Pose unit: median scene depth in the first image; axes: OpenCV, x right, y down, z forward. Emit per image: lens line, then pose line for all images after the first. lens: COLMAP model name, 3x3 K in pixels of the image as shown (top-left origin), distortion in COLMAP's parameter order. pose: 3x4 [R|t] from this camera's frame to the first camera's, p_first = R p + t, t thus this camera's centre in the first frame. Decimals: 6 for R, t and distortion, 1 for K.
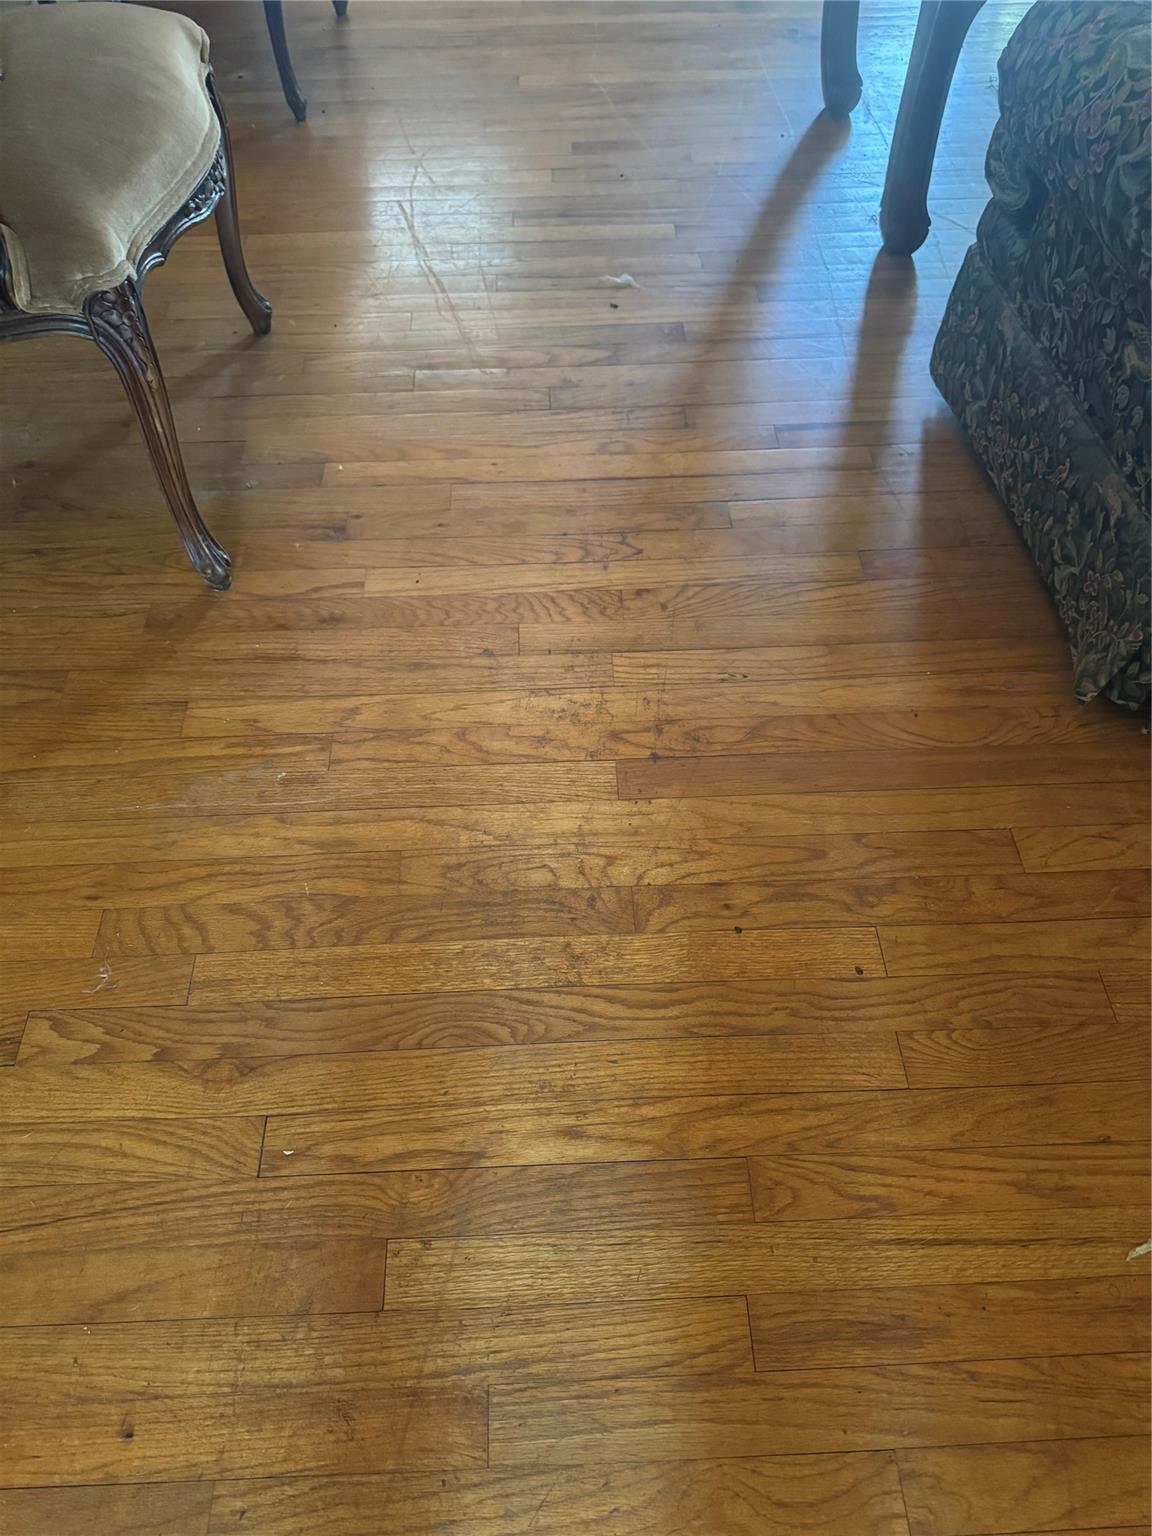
lens RADIAL K [[1078.7, 0, 571.9], [0, 1078.7, 766.6], [0, 0, 1]] dist [0.024372, -0.036341]
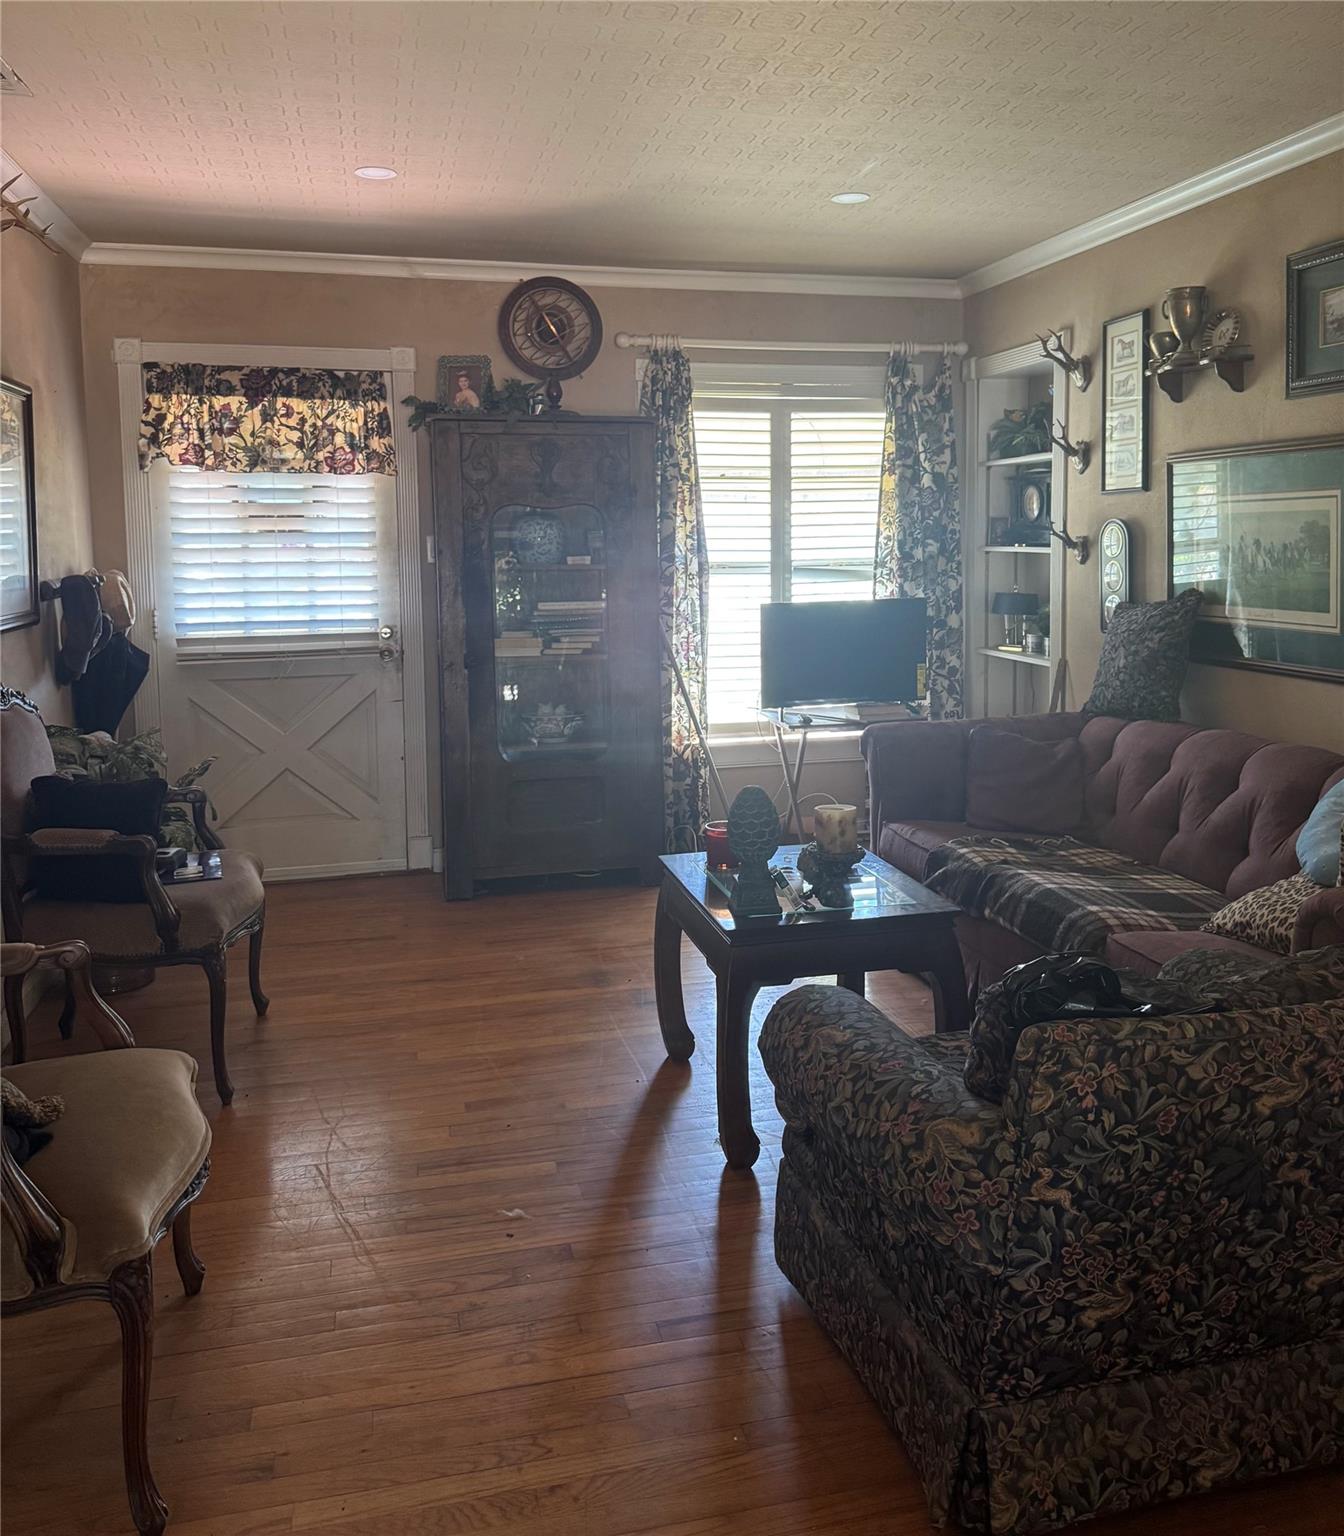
lens RADIAL K [[1289.9, 0, 684.6], [0, 1289.9, 623.3], [0, 0, 1]] dist [0.018501, -0.031573]
pose [[0.980616, -0.014340, 0.195412, -0.046105], [0.155910, 0.661155, -0.733871, 0.223543], [-0.118674, 0.750112, 0.650575, -0.497427]]
